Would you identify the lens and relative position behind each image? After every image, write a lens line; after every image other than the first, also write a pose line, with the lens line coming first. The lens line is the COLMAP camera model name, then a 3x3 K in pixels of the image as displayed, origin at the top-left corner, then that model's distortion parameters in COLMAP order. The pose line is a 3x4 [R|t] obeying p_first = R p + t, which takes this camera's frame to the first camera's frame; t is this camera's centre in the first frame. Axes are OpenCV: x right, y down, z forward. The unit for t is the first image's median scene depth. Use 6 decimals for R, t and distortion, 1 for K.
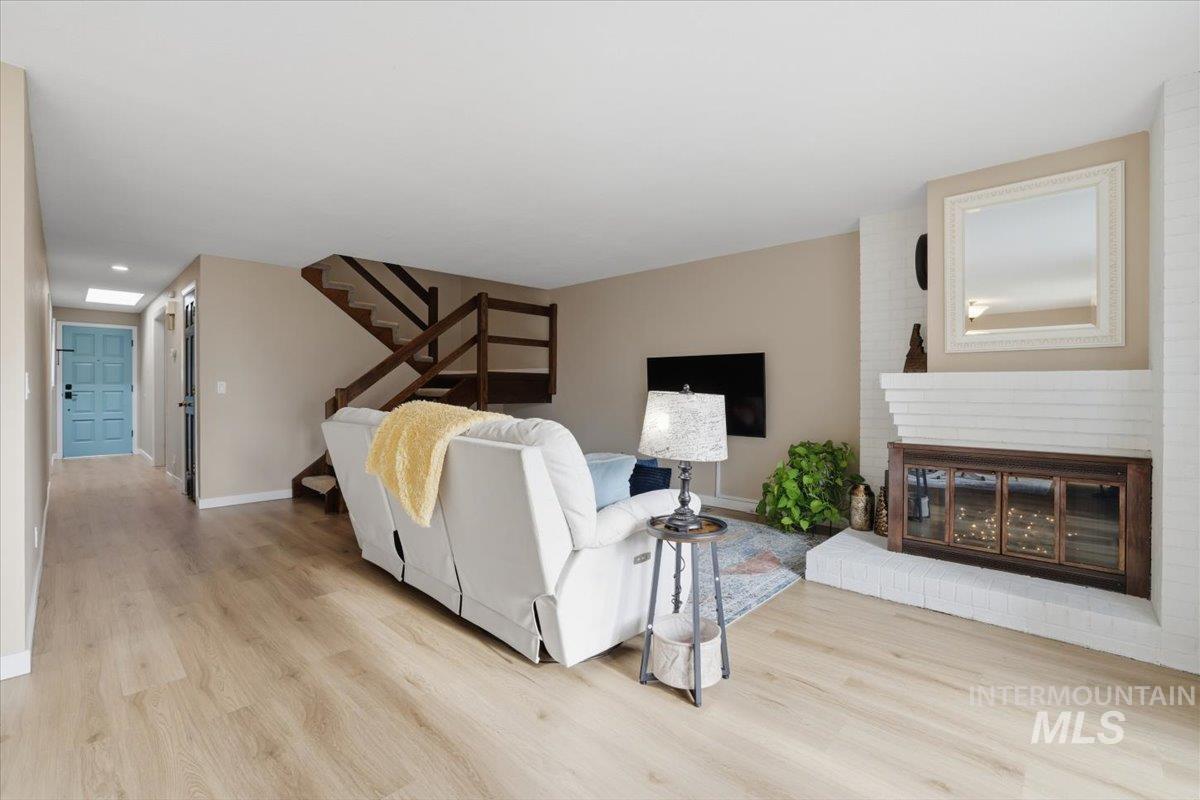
lens RADIAL K [[526.6, 0, 592.8], [0, 526.6, 380.9], [0, 0, 1]] dist [-0.042050, 0.012290]
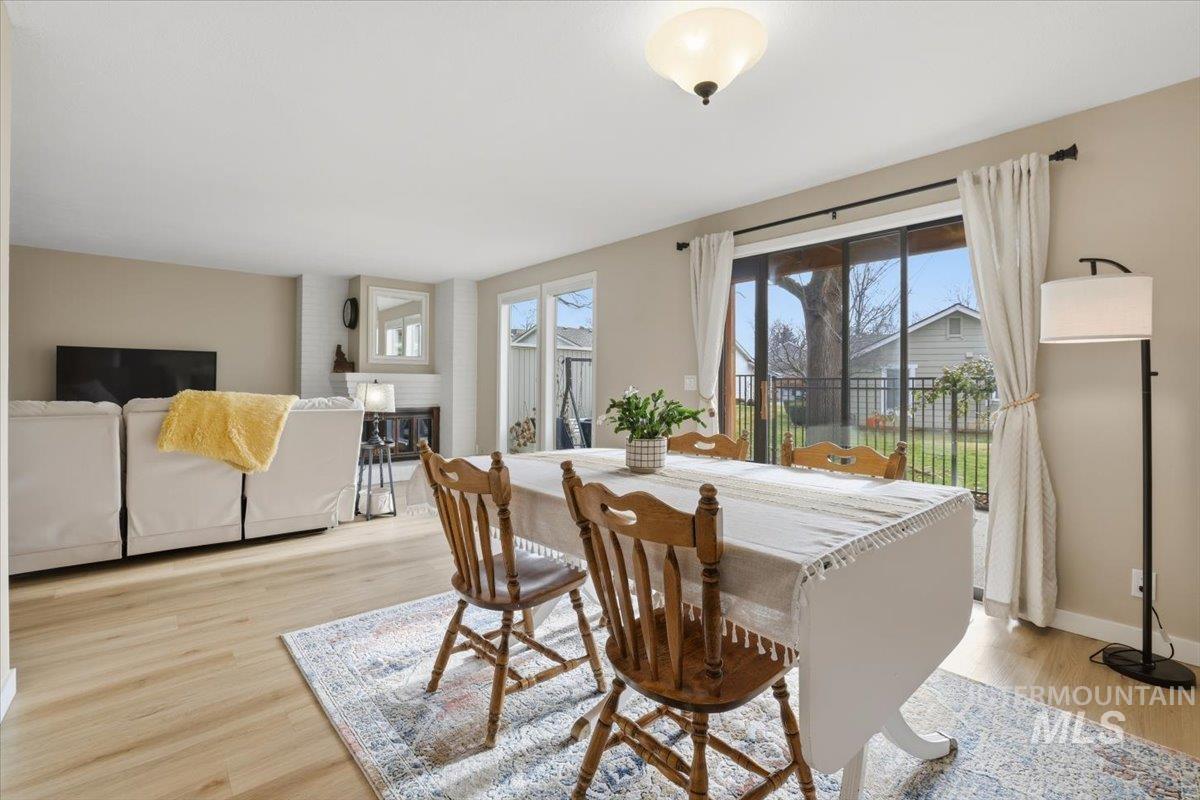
lens RADIAL K [[526.6, 0, 592.8], [0, 526.6, 380.9], [0, 0, 1]] dist [-0.042050, 0.012290]
pose [[0.106265, 0.003646, 0.994331, -1.013124], [-0.026391, 0.999651, -0.000846, -0.006458], [-0.993988, -0.026151, 0.106324, -0.063037]]
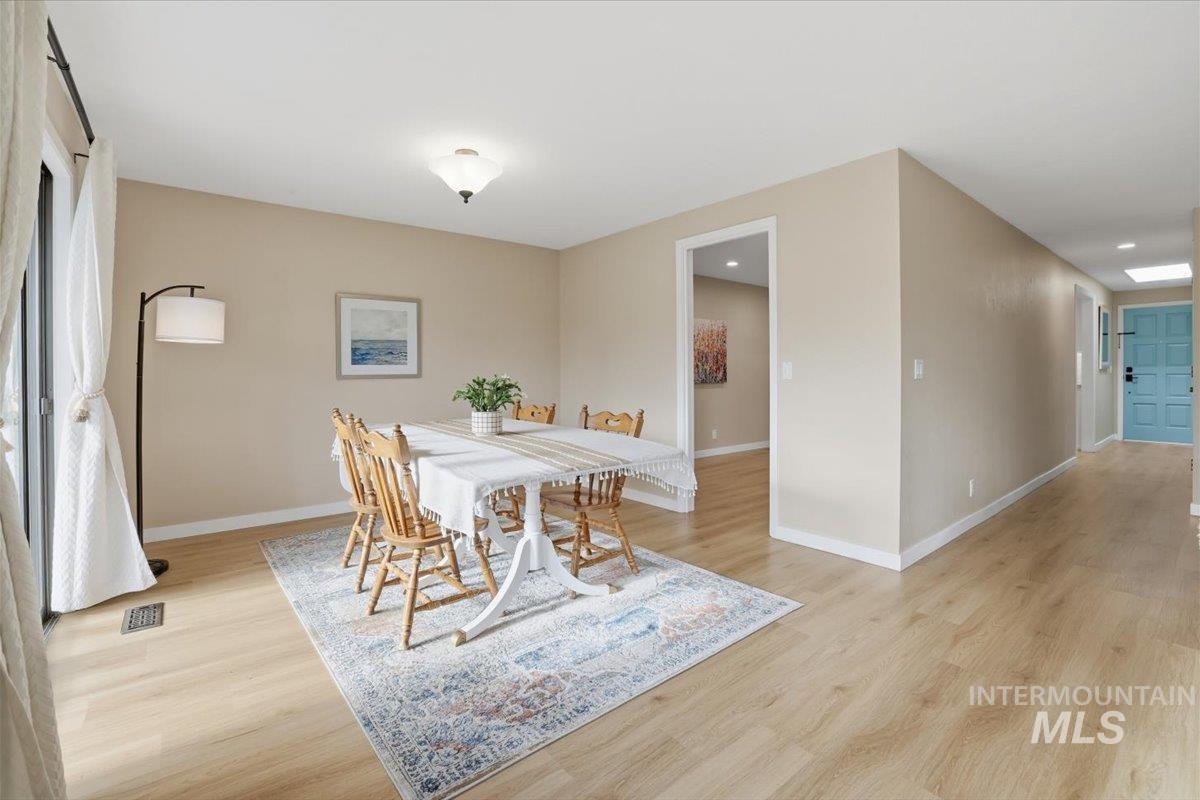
lens RADIAL K [[526.6, 0, 592.8], [0, 526.6, 380.9], [0, 0, 1]] dist [-0.042050, 0.012290]
pose [[-0.148220, 0.013981, -0.988856, 0.237834], [0.020390, 0.999731, 0.011079, 0.002416], [0.988744, -0.018521, -0.148466, 0.194473]]
